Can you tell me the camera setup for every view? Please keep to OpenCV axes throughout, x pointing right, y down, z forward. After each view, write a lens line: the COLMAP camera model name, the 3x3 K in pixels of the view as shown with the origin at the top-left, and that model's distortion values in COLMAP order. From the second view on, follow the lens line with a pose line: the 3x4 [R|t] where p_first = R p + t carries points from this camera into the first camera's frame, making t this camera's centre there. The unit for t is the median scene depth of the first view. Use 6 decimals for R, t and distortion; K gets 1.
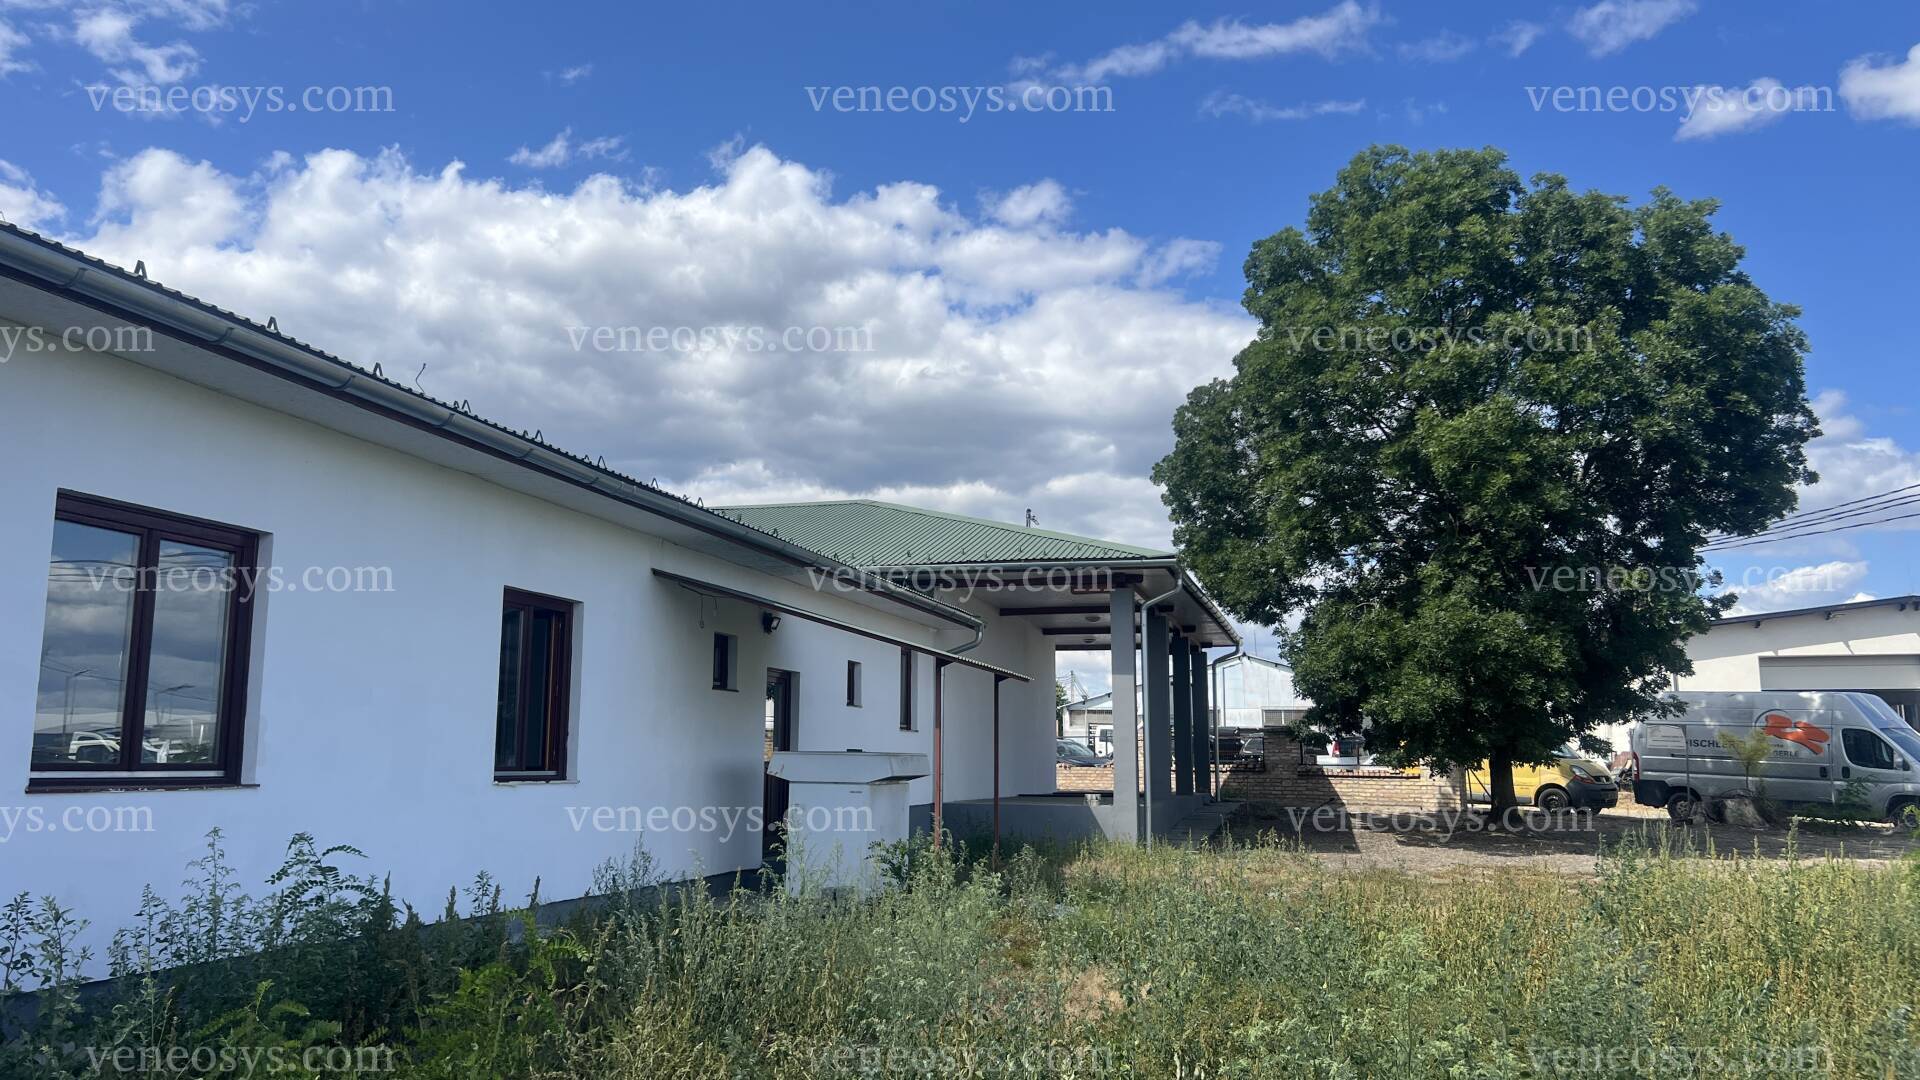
lens RADIAL K [[1447.8, 0, 955.1], [0, 1447.8, 512.9], [0, 0, 1]] dist [0.066772, -0.073031]
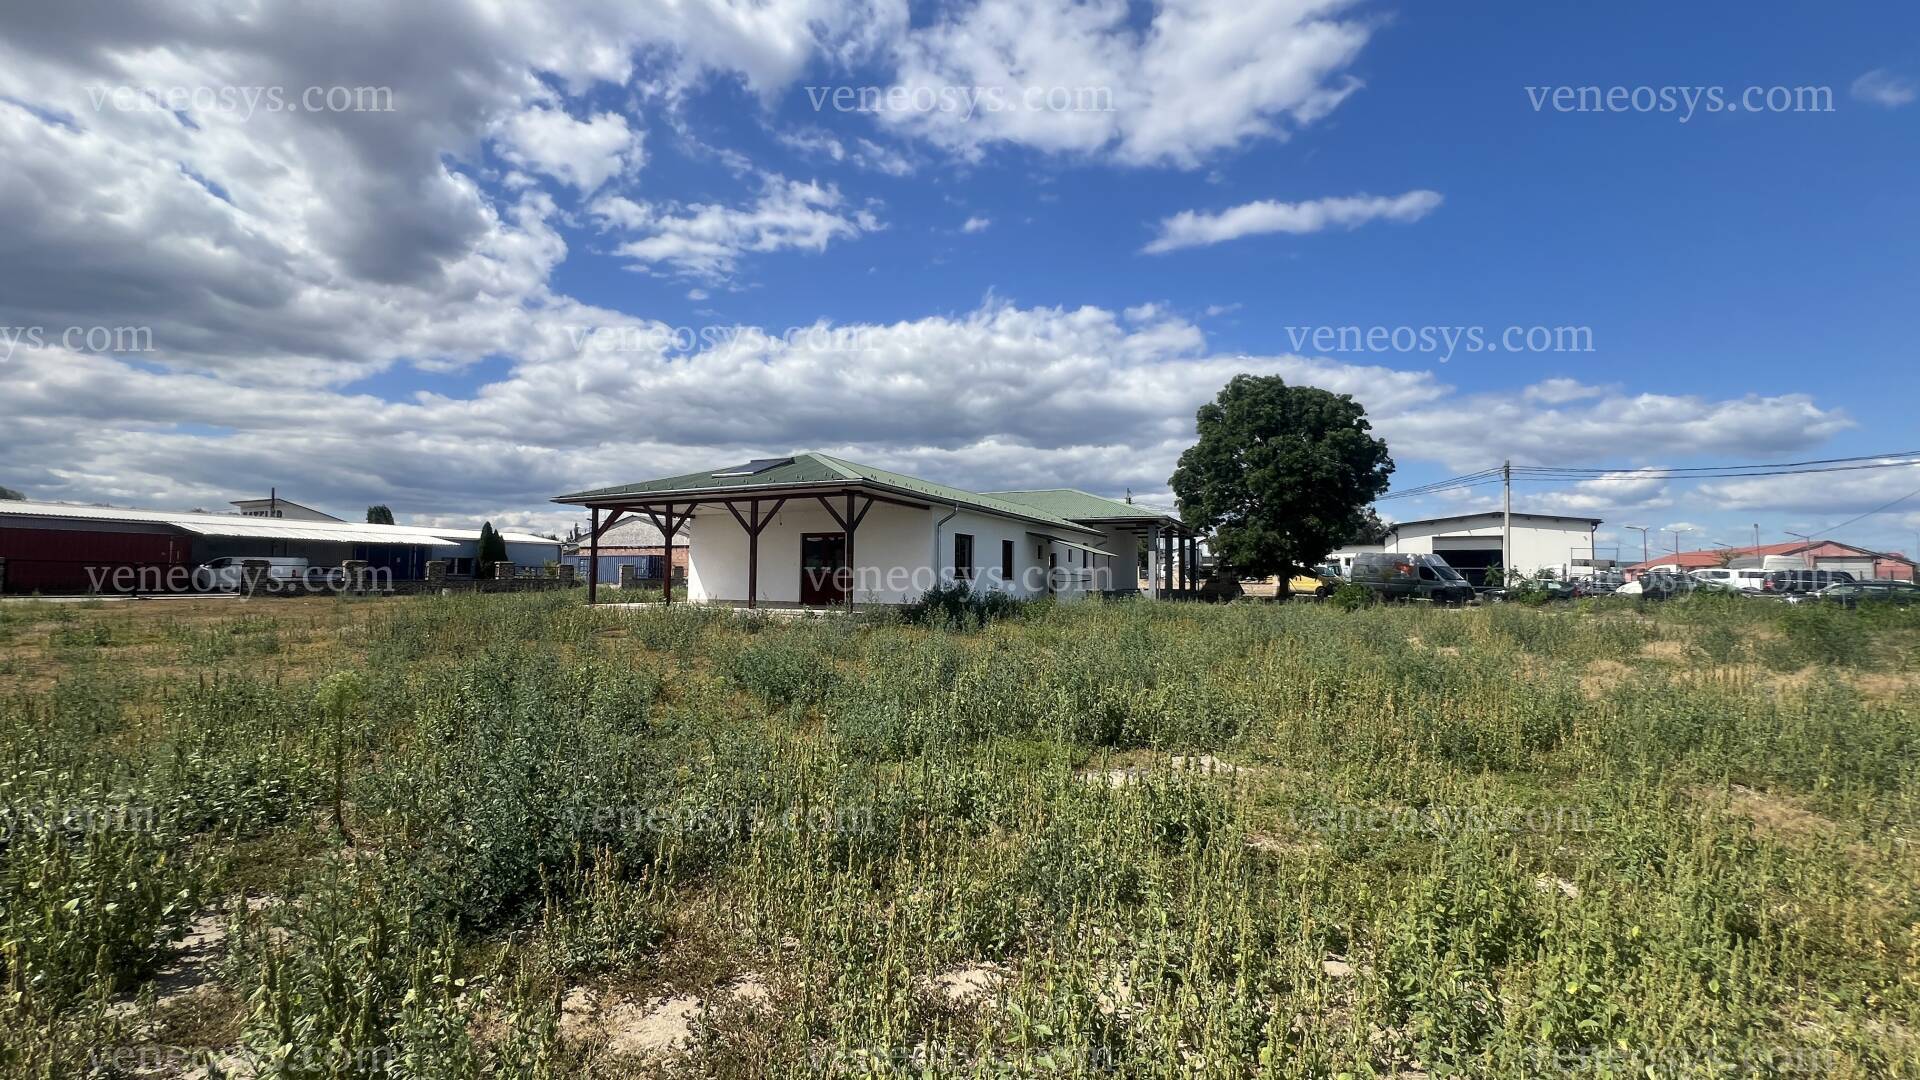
lens RADIAL K [[777.3, 0, 958.9], [0, 777.3, 528.7], [0, 0, 1]] dist [0.001204, 0.000474]
pose [[0.982219, -0.009025, -0.187519, 0.017501], [0.028057, 0.994683, 0.099086, -0.120209], [0.185628, -0.102585, 0.977250, -0.758076]]
